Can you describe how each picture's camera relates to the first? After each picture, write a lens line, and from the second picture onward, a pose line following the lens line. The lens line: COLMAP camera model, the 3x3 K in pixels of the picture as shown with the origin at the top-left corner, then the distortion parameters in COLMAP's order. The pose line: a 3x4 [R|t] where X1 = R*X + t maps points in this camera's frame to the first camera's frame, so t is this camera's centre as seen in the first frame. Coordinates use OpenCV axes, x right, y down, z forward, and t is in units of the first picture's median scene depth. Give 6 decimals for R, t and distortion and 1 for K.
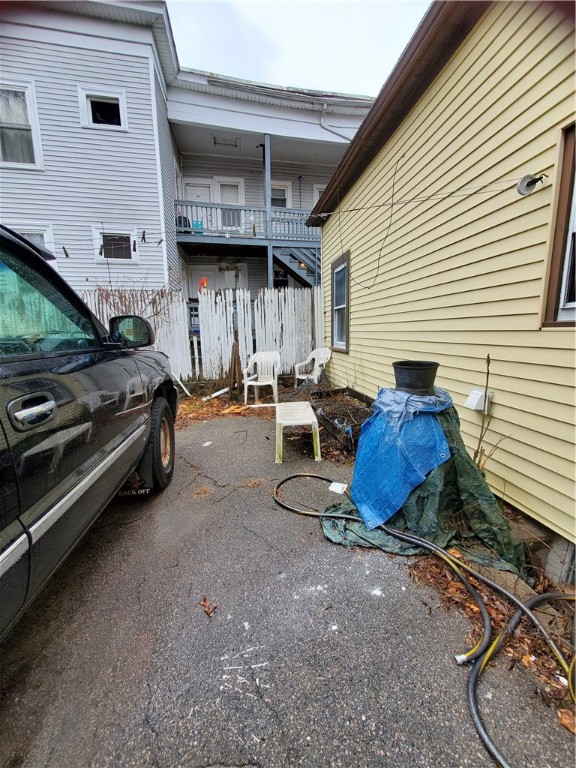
lens RADIAL K [[307.9, 0, 292.6], [0, 307.9, 380.6], [0, 0, 1]] dist [0.002257, 0.000510]
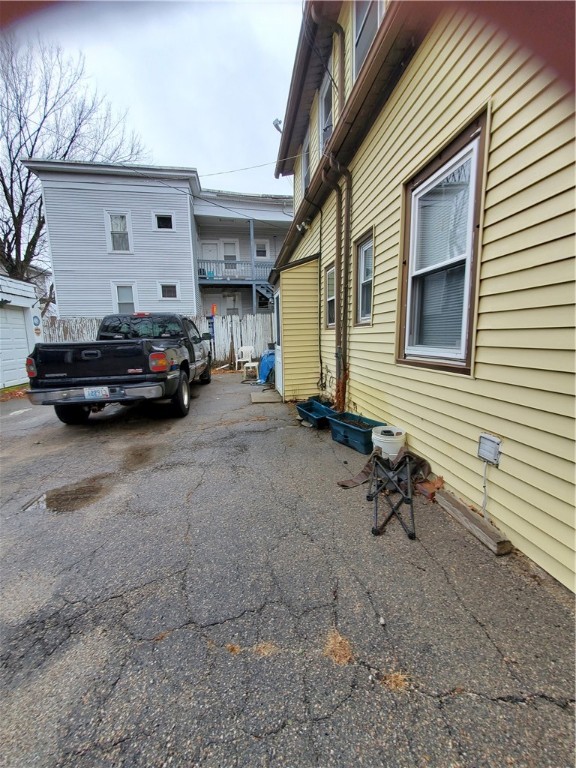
lens RADIAL K [[307.9, 0, 290.6], [0, 307.9, 381.7], [0, 0, 1]] dist [0.002257, 0.000510]
pose [[0.999889, -0.004419, -0.014204, 0.158286], [0.004320, 0.999966, -0.007008, 0.108954], [0.014234, 0.006946, 0.999875, -0.707766]]
